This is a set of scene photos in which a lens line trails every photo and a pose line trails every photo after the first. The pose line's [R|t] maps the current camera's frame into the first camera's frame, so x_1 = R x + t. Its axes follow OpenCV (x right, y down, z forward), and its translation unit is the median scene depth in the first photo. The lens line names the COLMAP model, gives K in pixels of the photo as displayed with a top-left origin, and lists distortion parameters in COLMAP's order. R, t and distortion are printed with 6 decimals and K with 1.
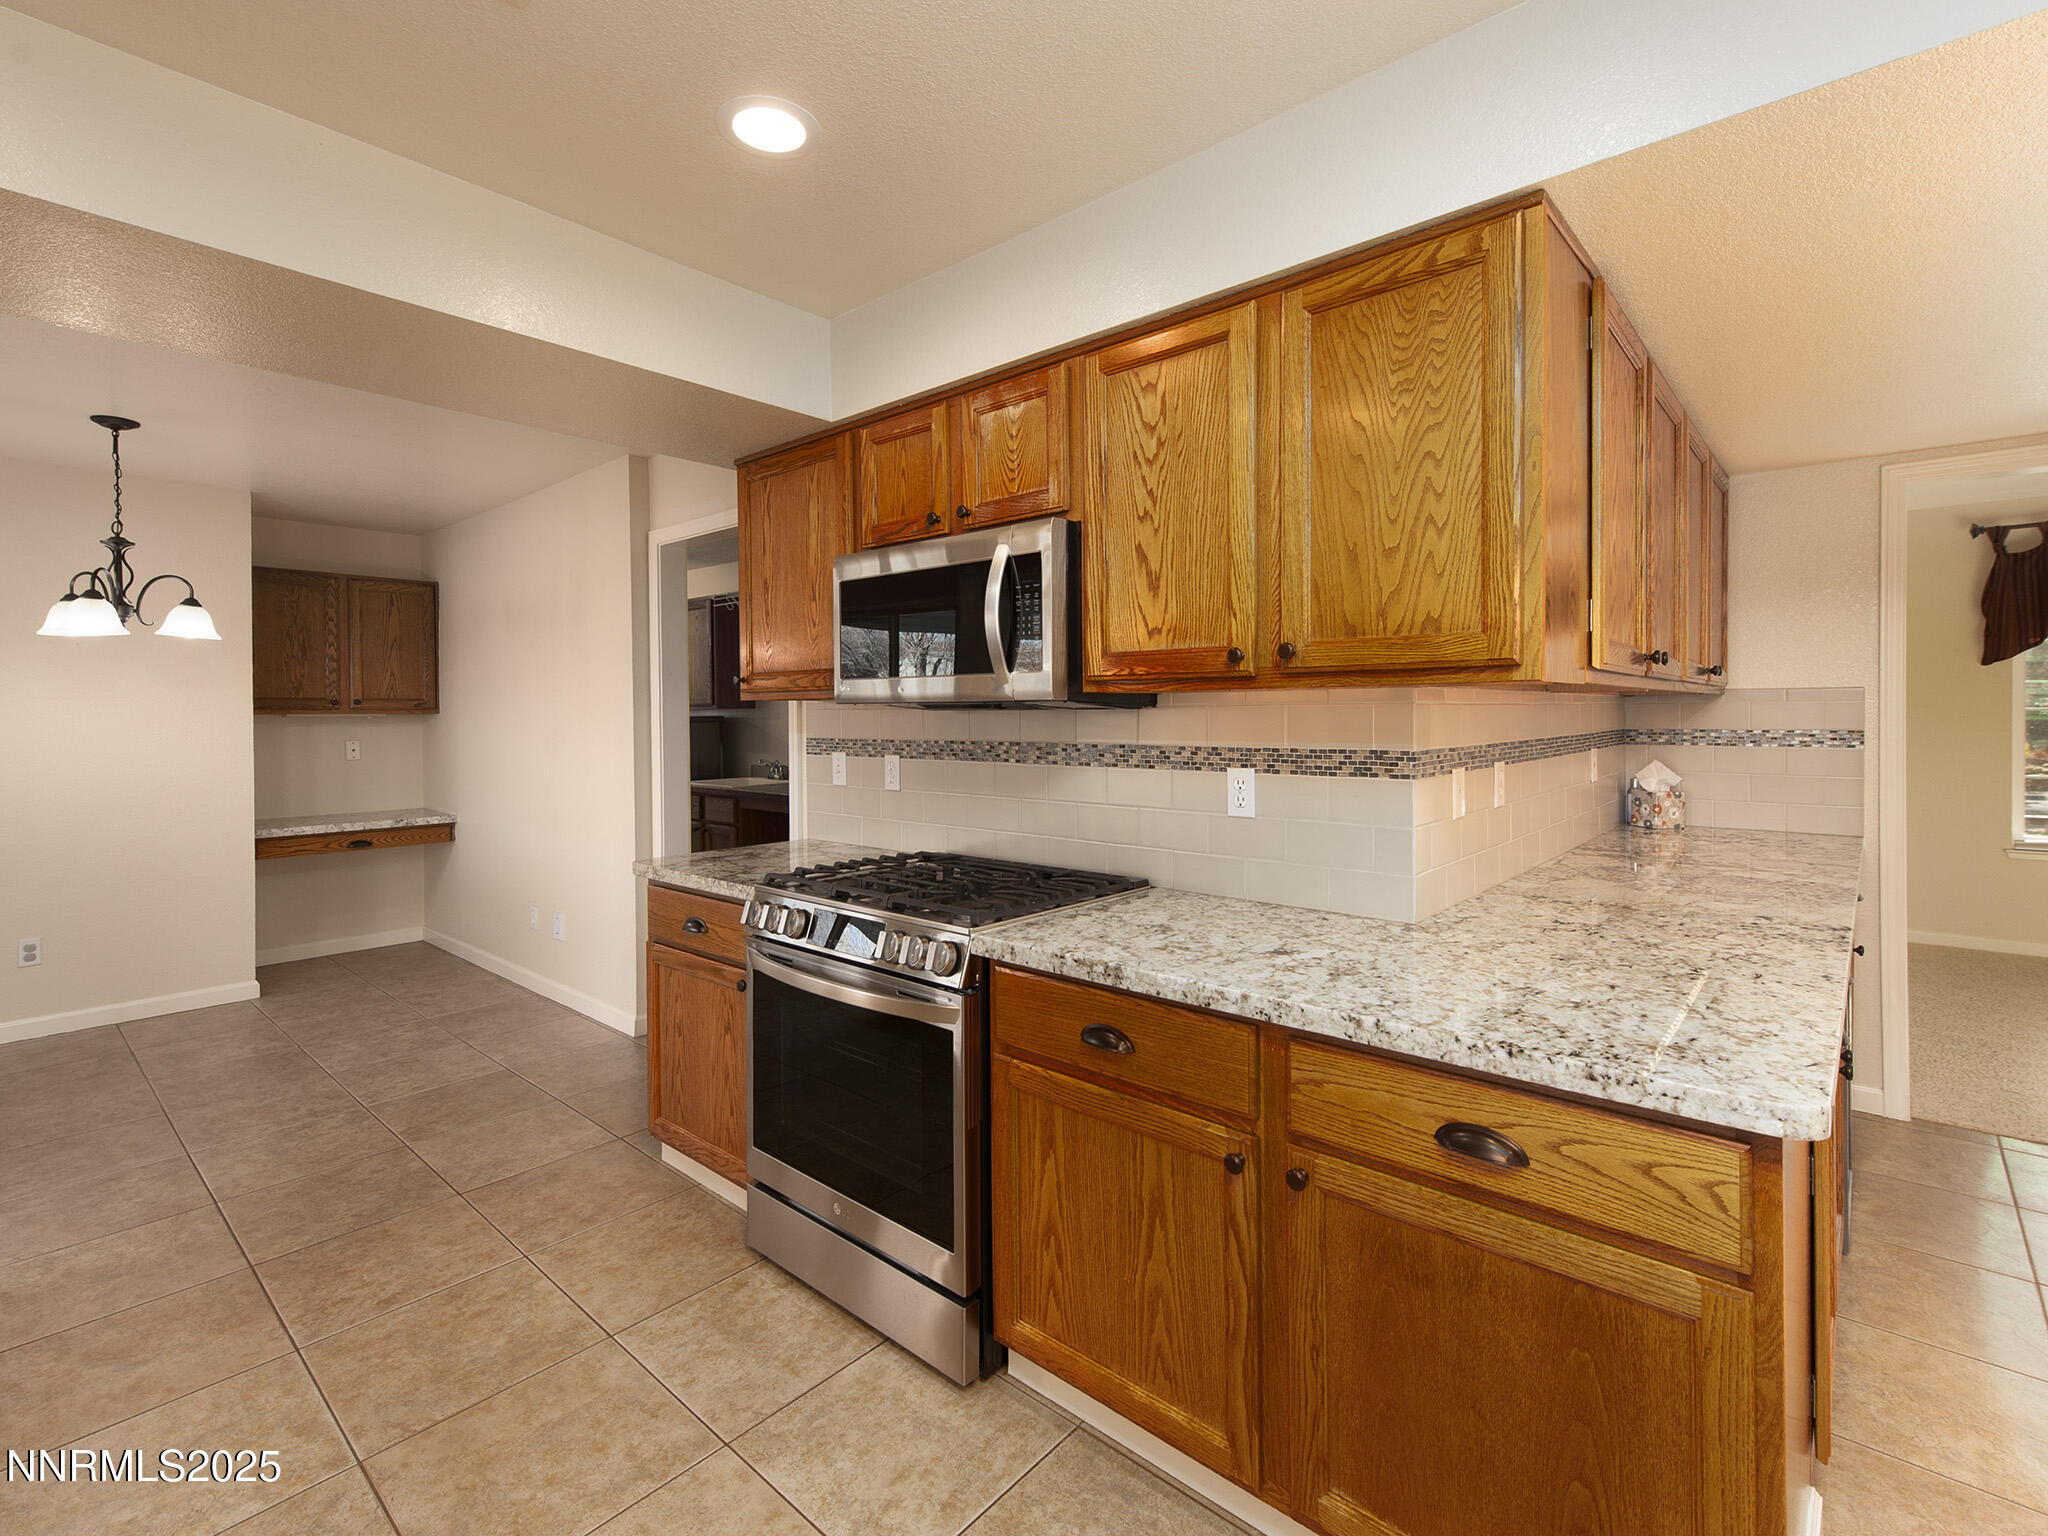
lens RADIAL K [[949.2, 0, 1022.6], [0, 949.2, 728.8], [0, 0, 1]] dist [0.024142, -0.007731]
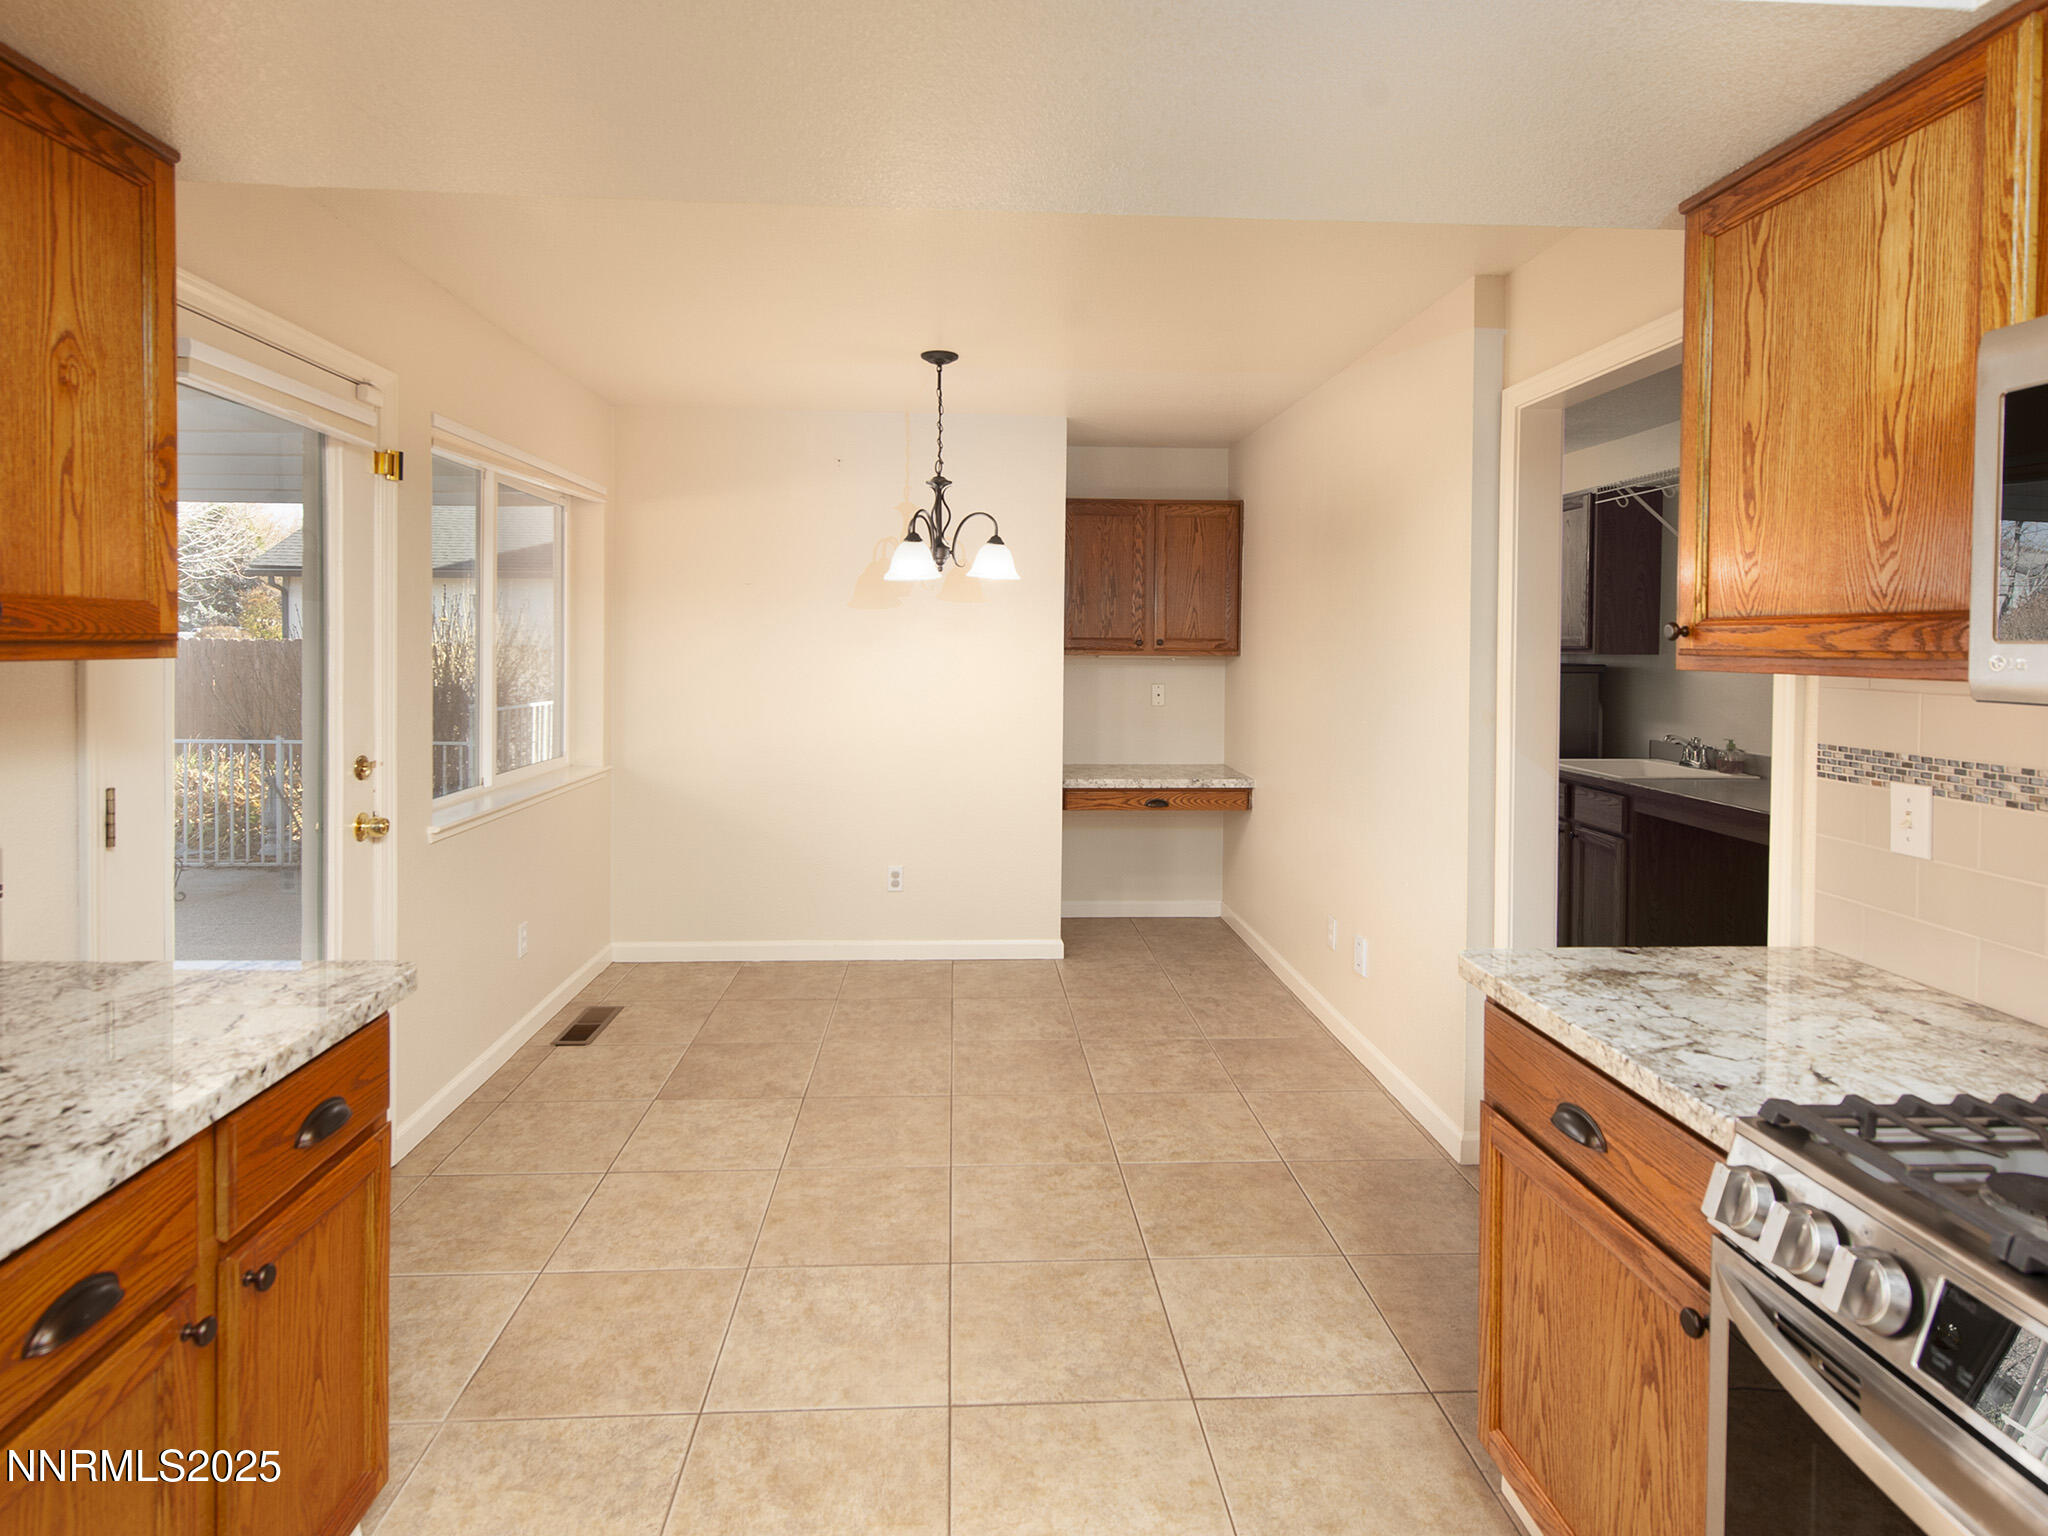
lens RADIAL K [[1063.7, 0, 1015.0], [0, 1063.7, 654.9], [0, 0, 1]] dist [0.026404, -0.012195]
pose [[0.700685, 0.023214, -0.713093, -0.107114], [-0.024378, 0.999666, 0.008589, -0.027514], [0.713054, 0.011365, 0.701017, 0.270391]]
